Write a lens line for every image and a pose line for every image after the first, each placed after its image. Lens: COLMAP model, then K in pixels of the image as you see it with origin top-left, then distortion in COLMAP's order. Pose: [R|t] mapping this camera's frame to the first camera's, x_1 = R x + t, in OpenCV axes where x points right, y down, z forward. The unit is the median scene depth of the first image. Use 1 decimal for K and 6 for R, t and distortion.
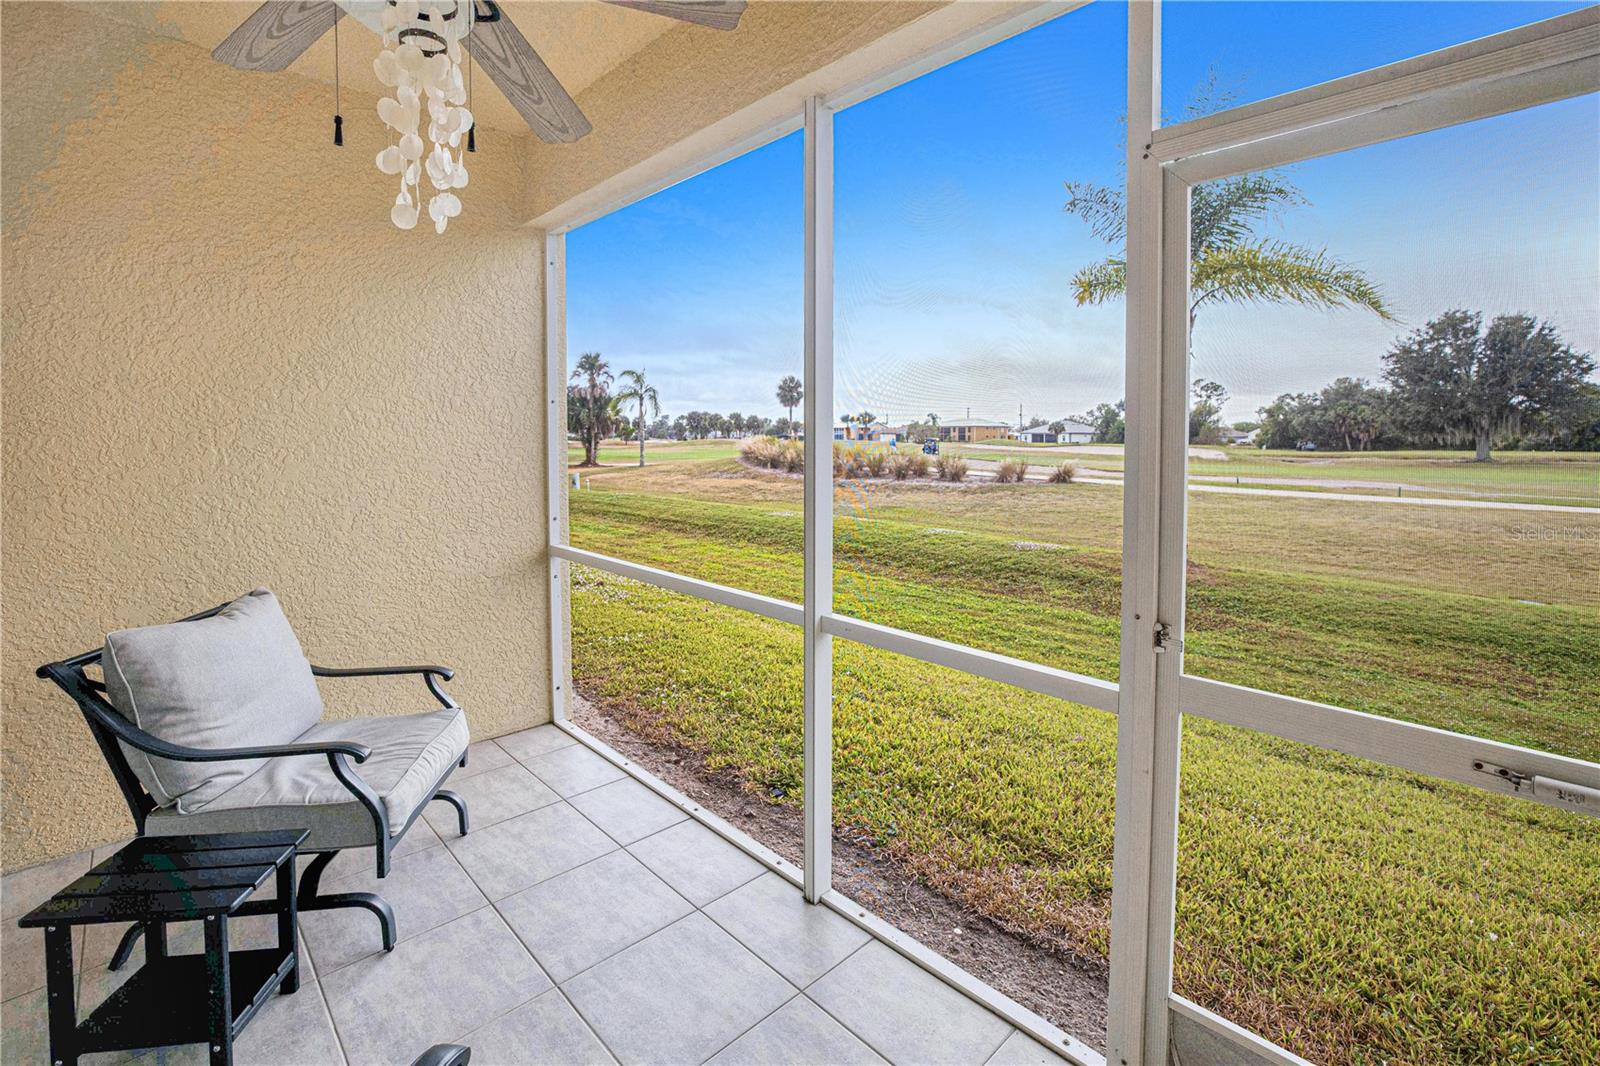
lens RADIAL K [[717.0, 0, 803.3], [0, 717.0, 462.0], [0, 0, 1]] dist [-0.029828, 0.000627]
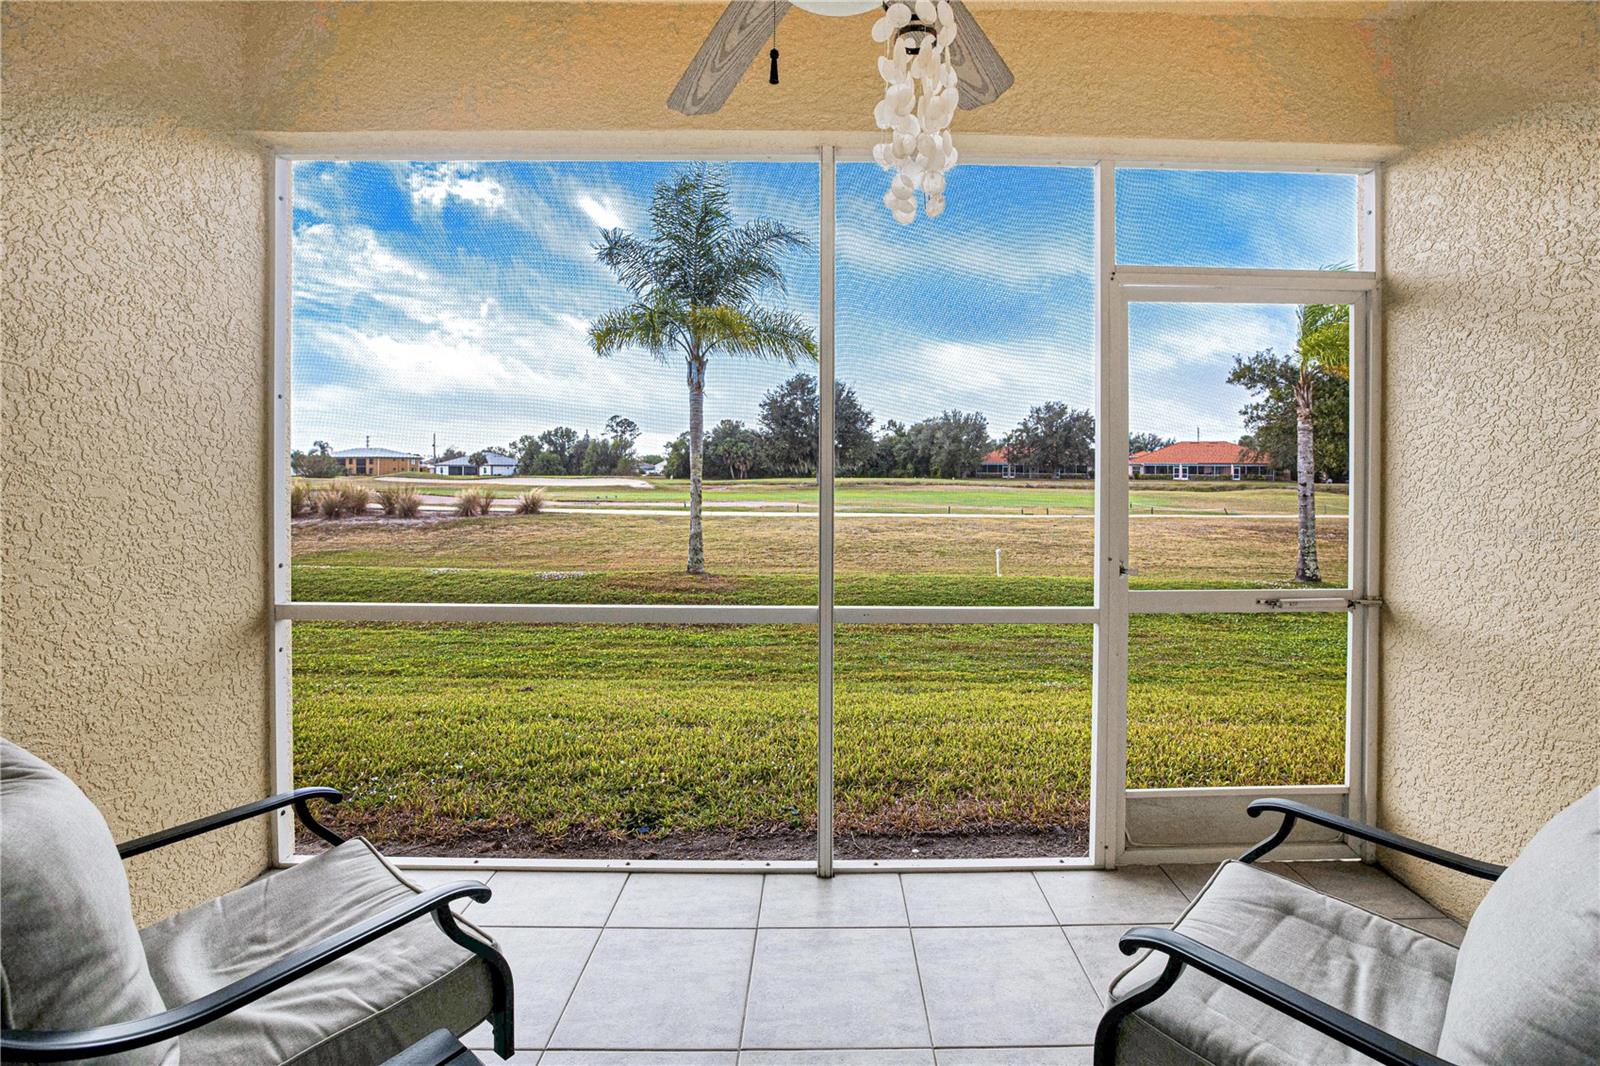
lens RADIAL K [[714.0, 0, 841.6], [0, 714.0, 469.1], [0, 0, 1]] dist [-0.019996, 0.000772]
pose [[0.687791, -0.002114, 0.725906, -0.161483], [0.027273, 0.999365, -0.022930, 0.005793], [-0.725397, 0.035569, 0.687412, 0.047387]]
